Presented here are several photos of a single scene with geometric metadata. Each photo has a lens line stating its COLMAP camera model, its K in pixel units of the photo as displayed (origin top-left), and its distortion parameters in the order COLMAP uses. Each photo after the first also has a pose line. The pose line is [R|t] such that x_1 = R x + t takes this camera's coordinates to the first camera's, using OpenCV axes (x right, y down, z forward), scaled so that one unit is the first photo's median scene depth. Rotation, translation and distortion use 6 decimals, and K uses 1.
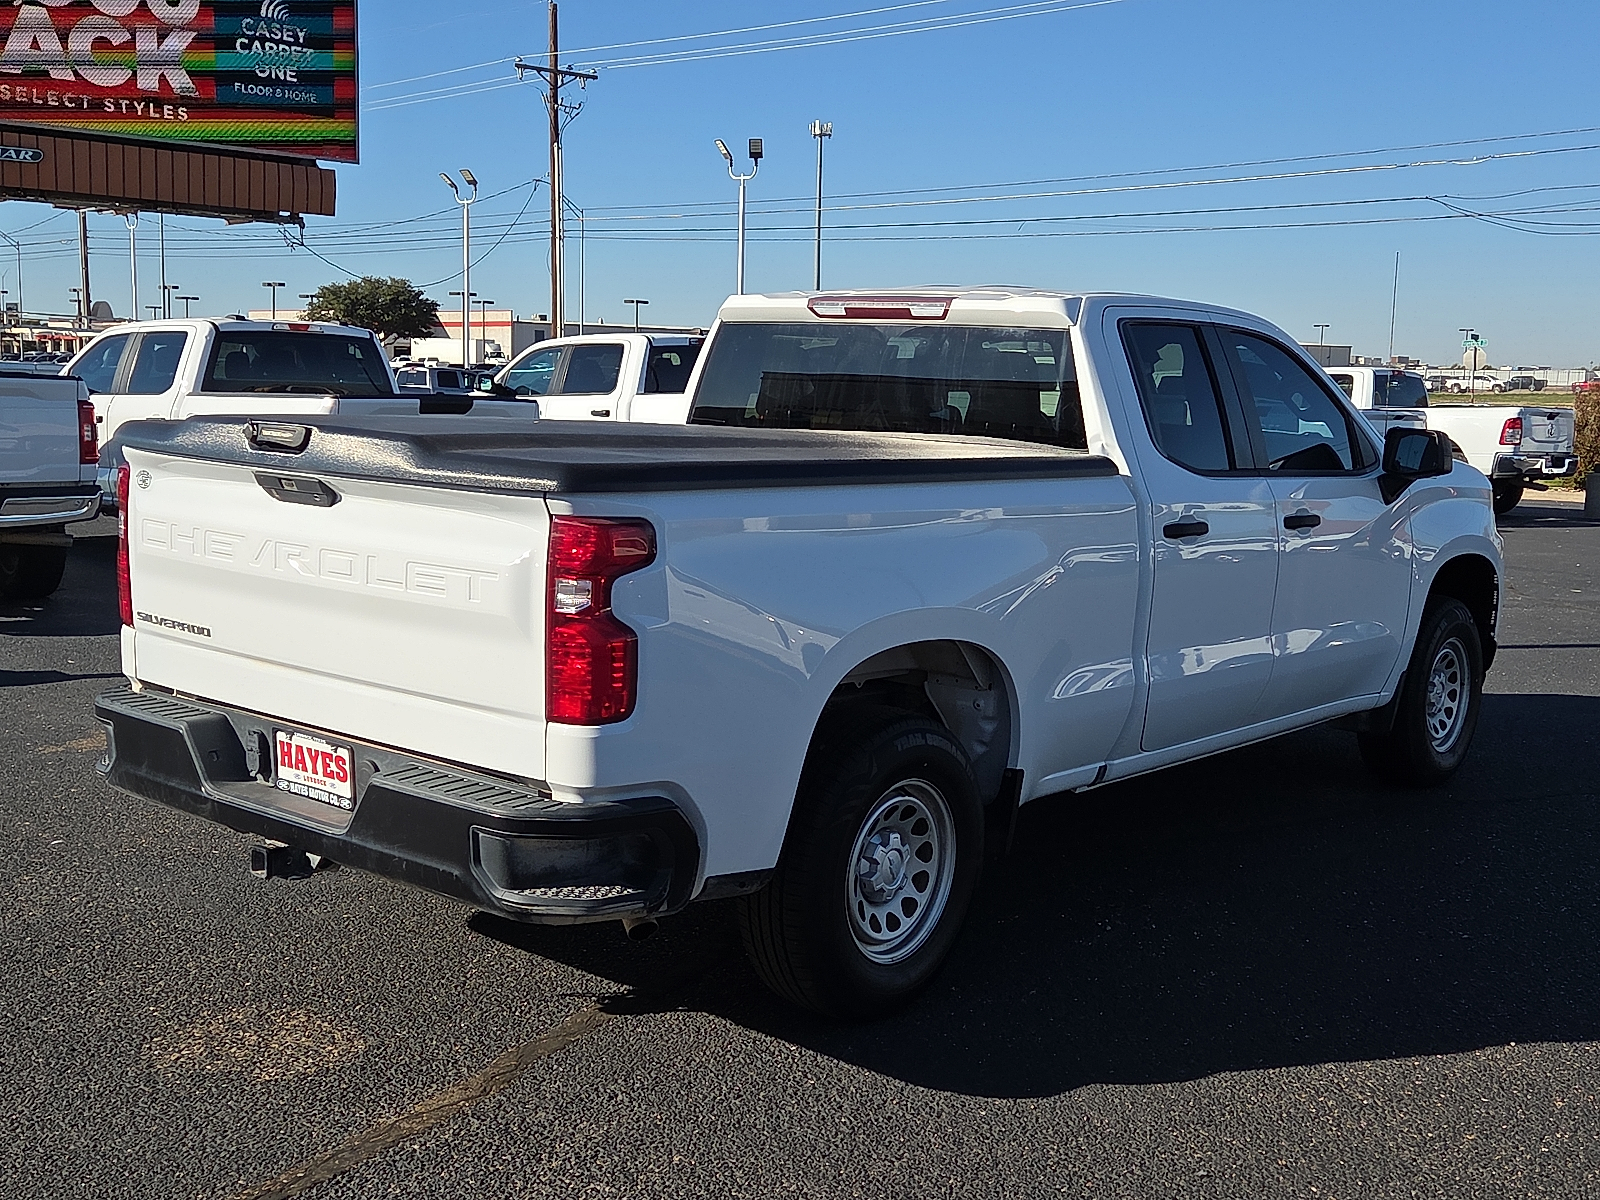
lens RADIAL K [[1815.4, 0, 800.2], [0, 1815.4, 599.2], [0, 0, 1]] dist [0.033370, 0.000000]
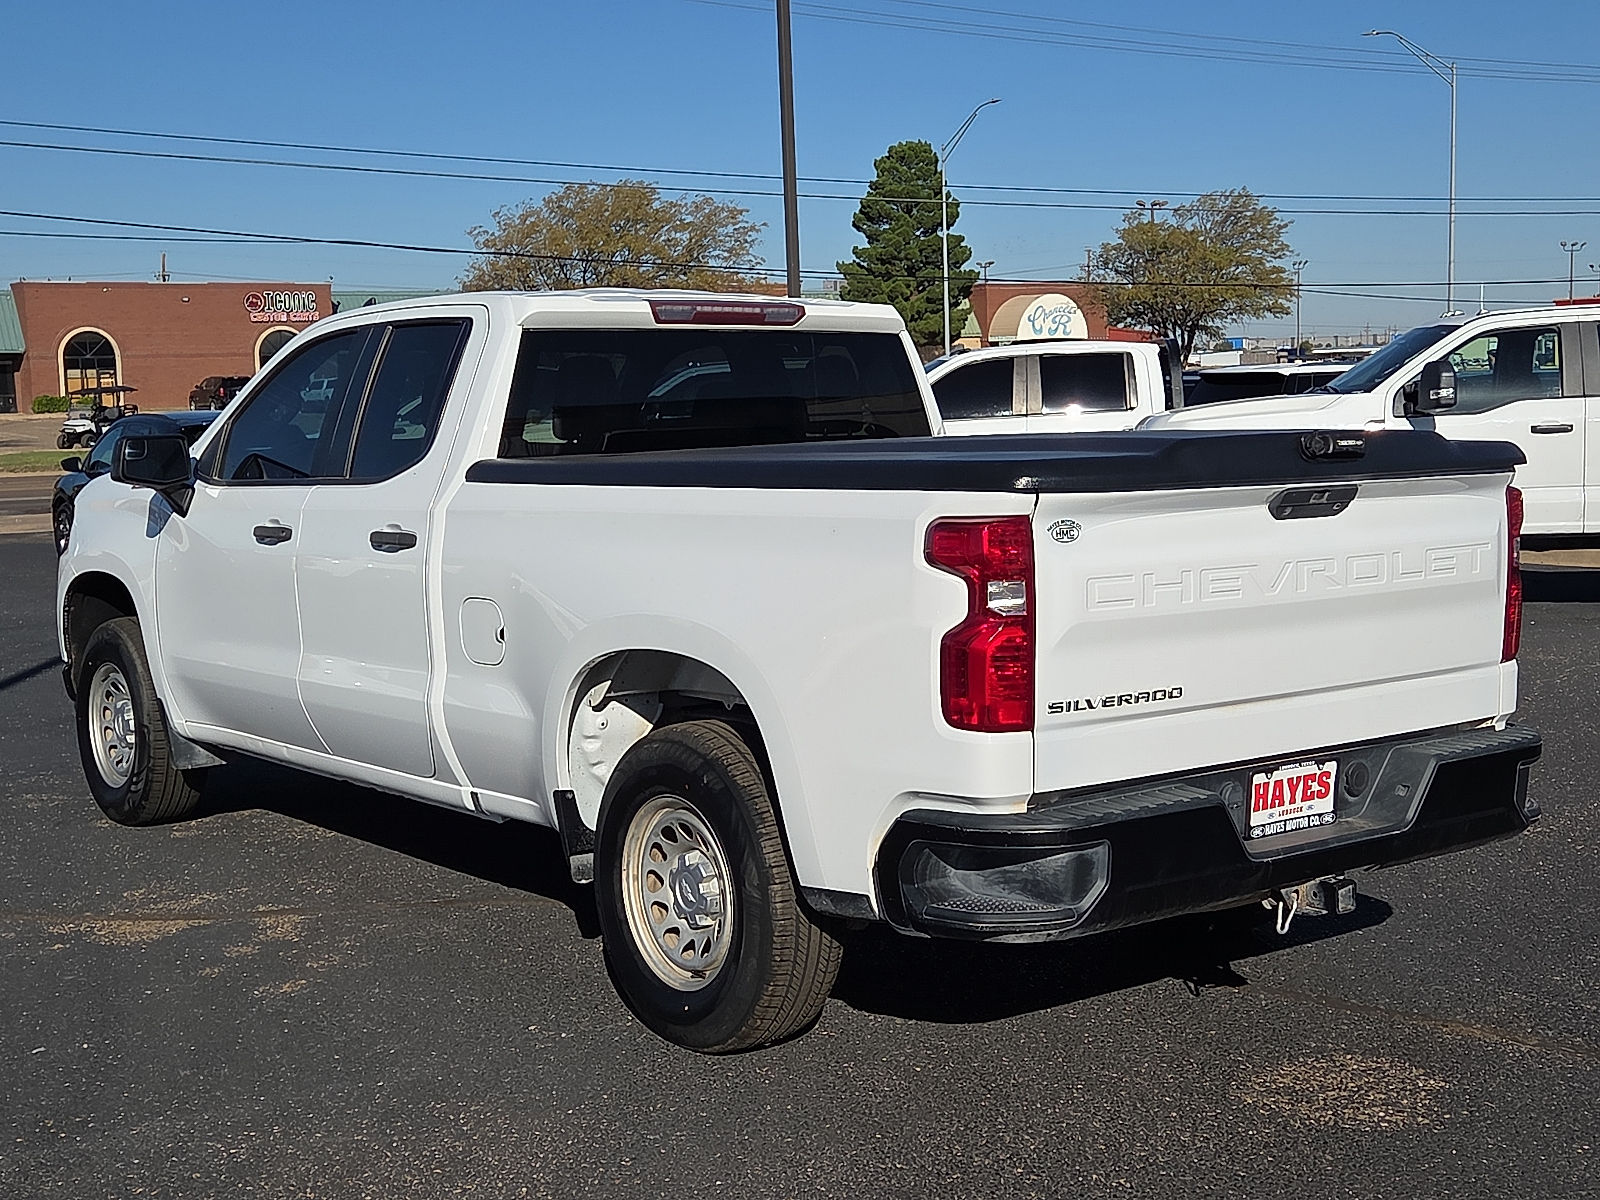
lens RADIAL K [[2108.6, 0, 800.5], [0, 2108.6, 602.4], [0, 0, 1]] dist [-0.011501, 0.000000]
pose [[0.222590, -0.128481, 0.966409, -1.364525], [0.151084, 0.983848, 0.096001, -0.150597], [-0.963134, 0.124640, 0.238407, 0.967207]]
